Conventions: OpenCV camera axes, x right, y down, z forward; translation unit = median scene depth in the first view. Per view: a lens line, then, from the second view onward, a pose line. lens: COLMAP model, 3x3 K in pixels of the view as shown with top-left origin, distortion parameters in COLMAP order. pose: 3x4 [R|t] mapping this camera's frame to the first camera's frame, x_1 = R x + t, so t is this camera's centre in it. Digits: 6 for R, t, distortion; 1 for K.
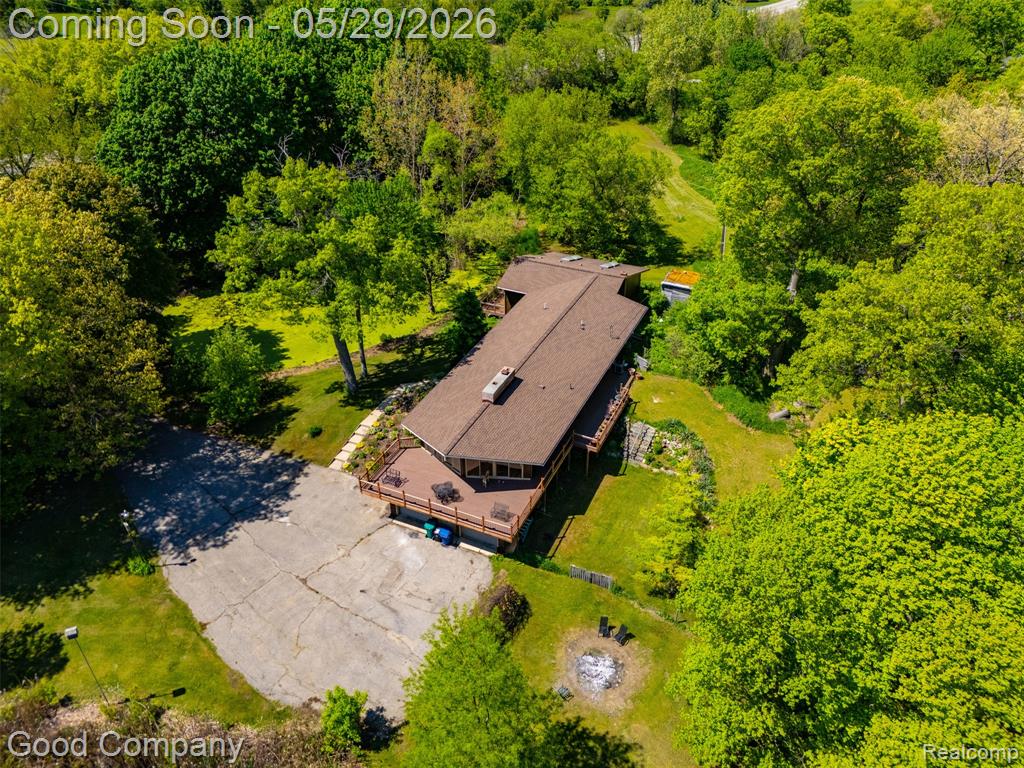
lens RADIAL K [[755.8, 0, 514.0], [0, 755.8, 386.8], [0, 0, 1]] dist [0.053192, -0.041216]
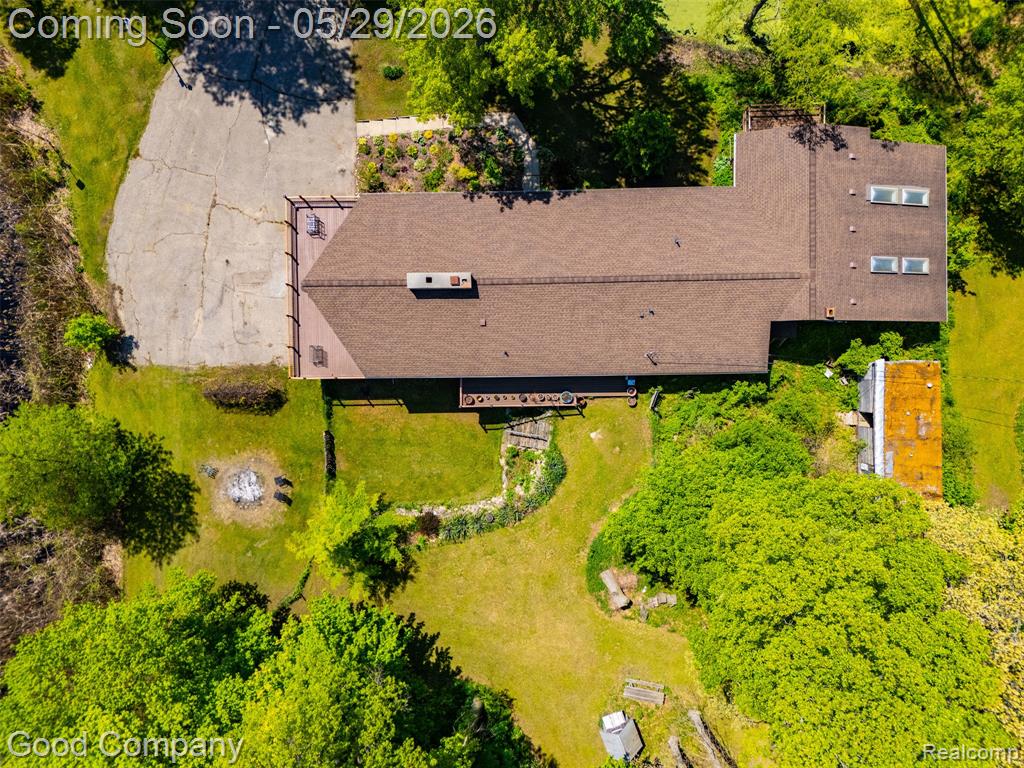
lens RADIAL K [[745.4, 0, 512.4], [0, 745.4, 380.2], [0, 0, 1]] dist [0.090998, -0.107166]
pose [[0.429730, 0.902957, 0.000805, 0.097501], [-0.489844, 0.232374, 0.840271, -0.621123], [0.758541, -0.361484, 0.542167, 0.529858]]
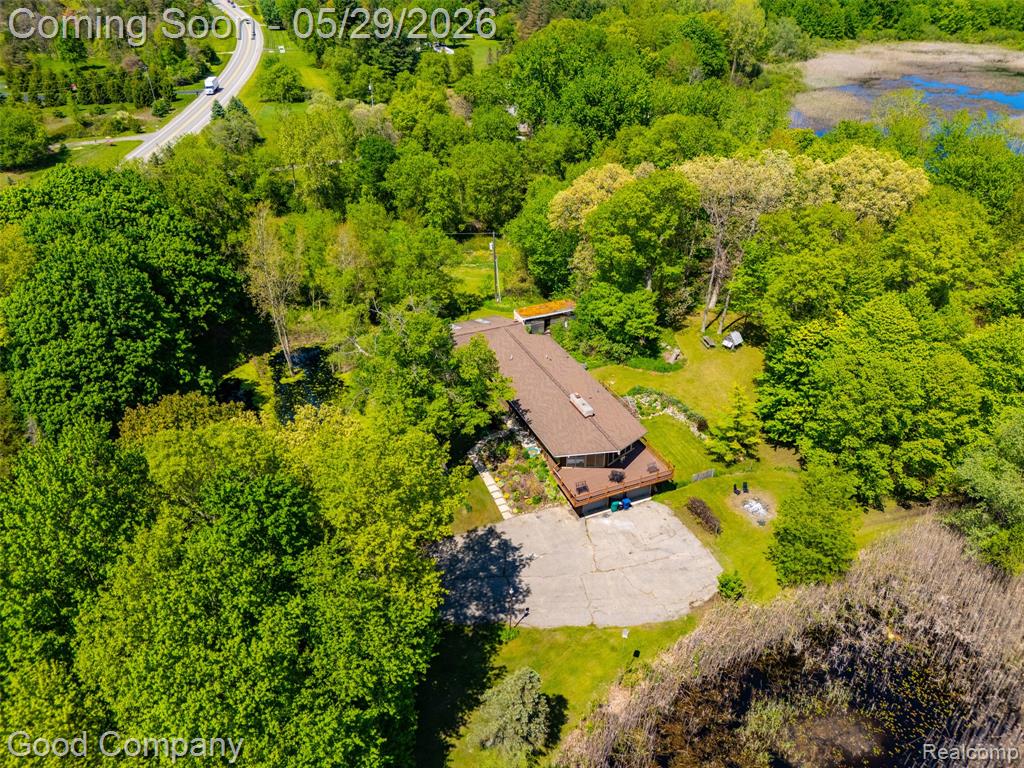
lens RADIAL K [[755.8, 0, 514.0], [0, 755.8, 386.8], [0, 0, 1]] dist [0.053192, -0.041216]
pose [[0.667630, -0.385354, 0.637002, -0.936473], [0.415400, 0.902864, 0.110814, -0.229749], [-0.617829, 0.190628, 0.762855, -0.050405]]
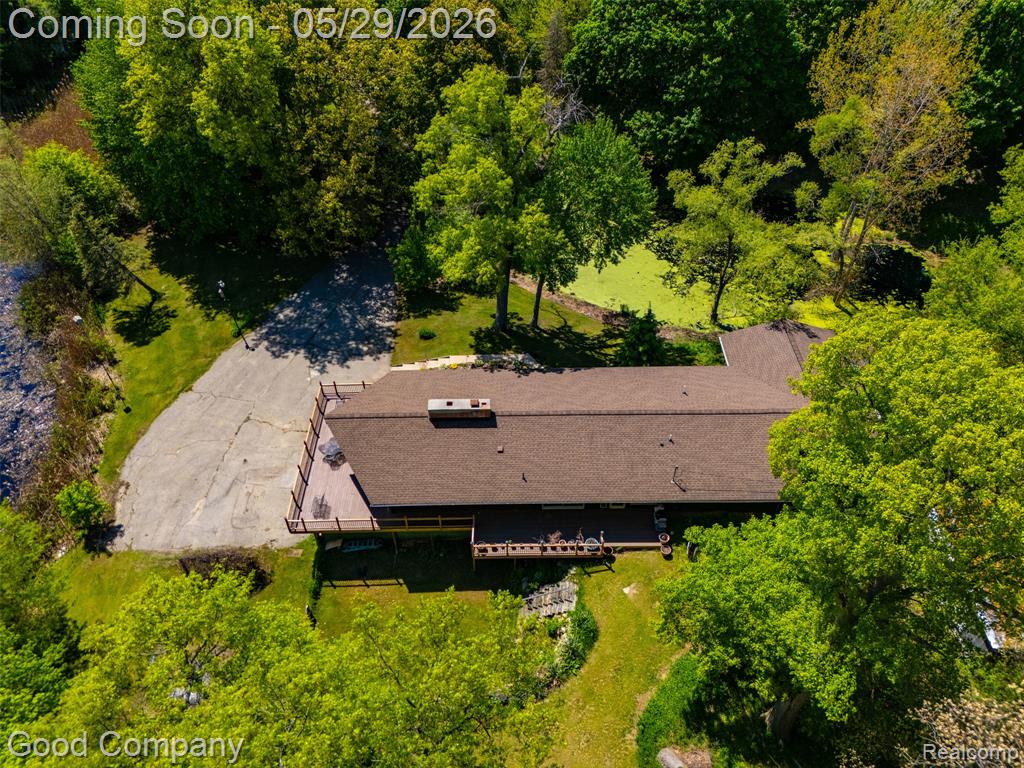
lens RADIAL K [[745.4, 0, 512.4], [0, 745.4, 380.2], [0, 0, 1]] dist [0.090998, -0.107166]
pose [[0.426731, 0.621286, -0.657194, 0.472969], [-0.495047, 0.768612, 0.405171, -0.350481], [0.756855, 0.152442, 0.635557, 0.467072]]
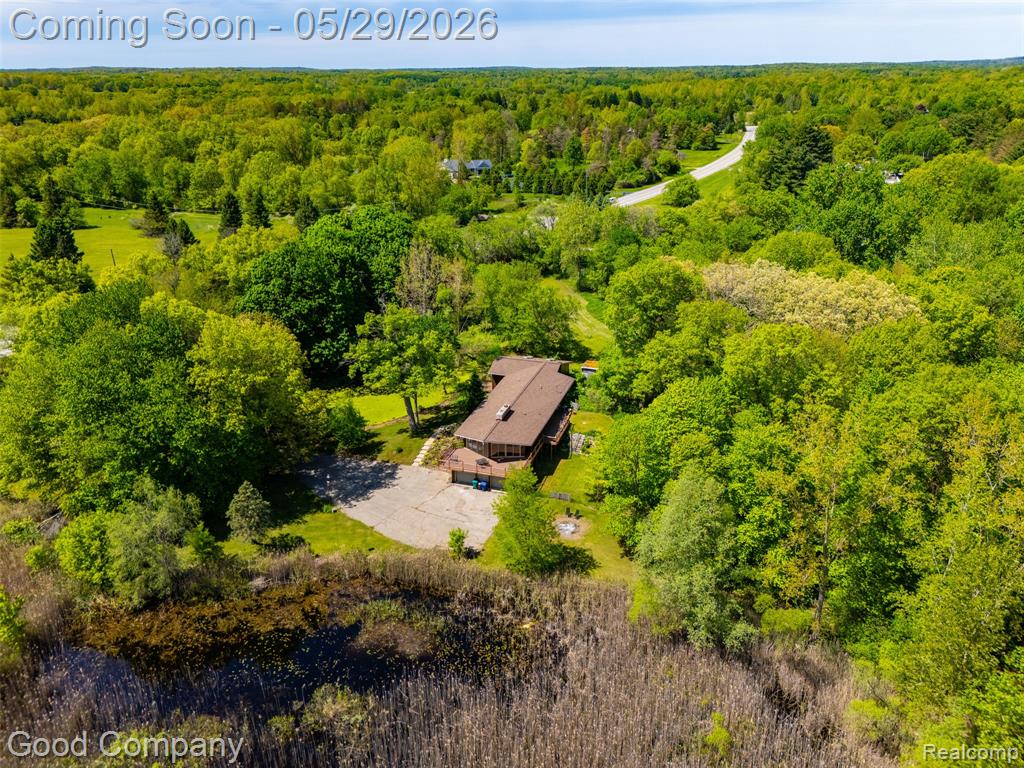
lens RADIAL K [[750.8, 0, 515.3], [0, 750.8, 385.0], [0, 0, 1]] dist [0.075401, -0.065950]
pose [[0.993165, -0.048439, 0.106193, -0.171138], [0.067832, 0.979938, -0.187402, 0.261295], [-0.094985, 0.193324, 0.976526, -0.801317]]
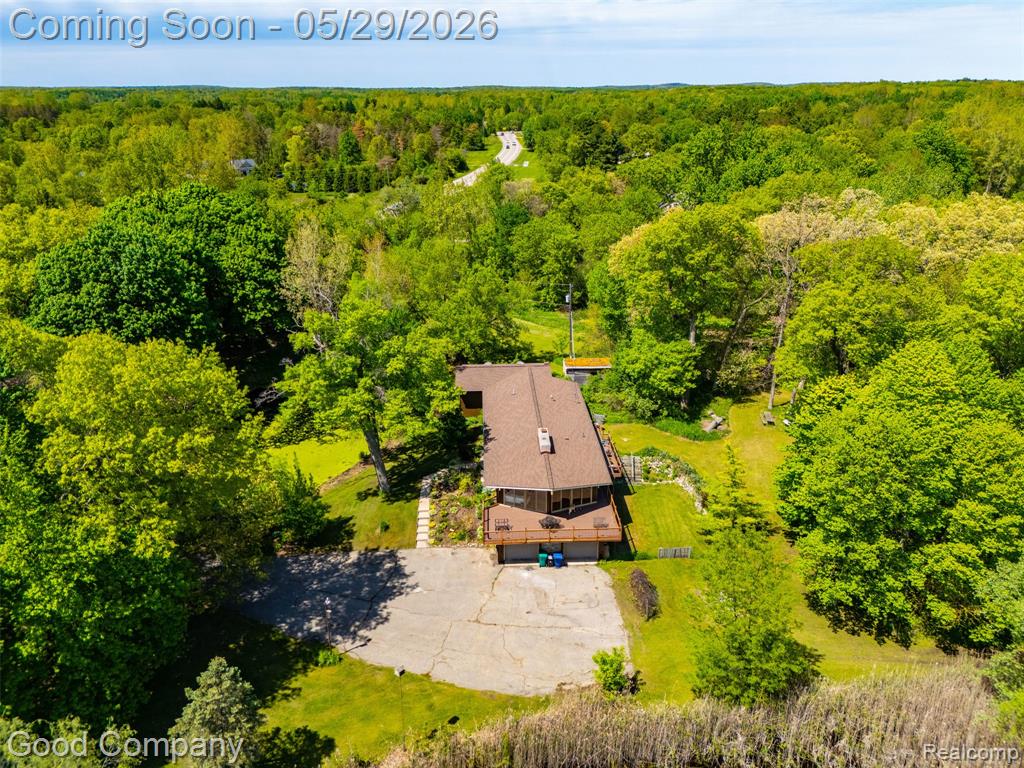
lens RADIAL K [[755.8, 0, 514.0], [0, 755.8, 386.8], [0, 0, 1]] dist [0.053192, -0.041216]
pose [[0.888523, -0.168252, 0.426870, -0.534897], [0.256196, 0.953732, -0.157352, 0.087995], [-0.380644, 0.249174, 0.890518, -0.123428]]
